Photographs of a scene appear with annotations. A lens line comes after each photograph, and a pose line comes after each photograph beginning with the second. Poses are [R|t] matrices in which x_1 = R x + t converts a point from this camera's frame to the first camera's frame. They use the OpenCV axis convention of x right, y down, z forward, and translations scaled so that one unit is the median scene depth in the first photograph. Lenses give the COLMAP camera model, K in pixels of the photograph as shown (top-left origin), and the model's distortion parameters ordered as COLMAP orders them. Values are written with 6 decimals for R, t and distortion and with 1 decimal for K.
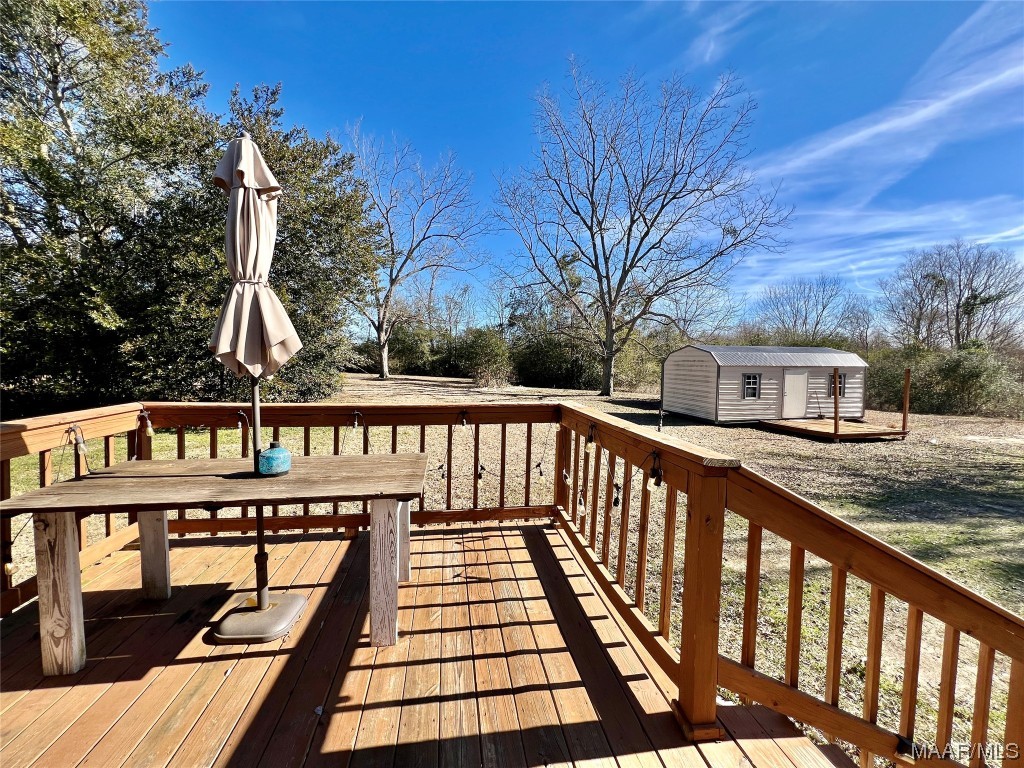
lens RADIAL K [[401.6, 0, 509.9], [0, 401.6, 382.1], [0, 0, 1]] dist [-0.013573, -0.000131]
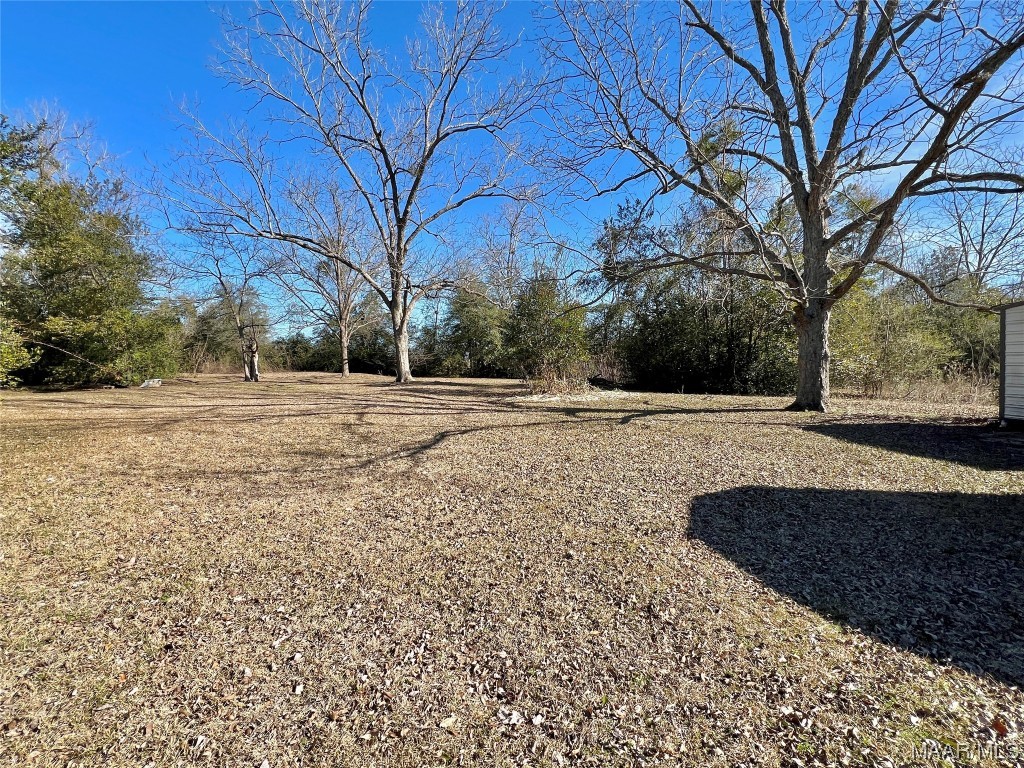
lens RADIAL K [[480.9, 0, 509.3], [0, 480.9, 379.7], [0, 0, 1]] dist [-0.004281, -0.000553]
pose [[0.950331, -0.030091, -0.309783, 0.091349], [0.025238, 0.999488, -0.019663, 0.005569], [0.310216, 0.010868, 0.950604, 0.397972]]
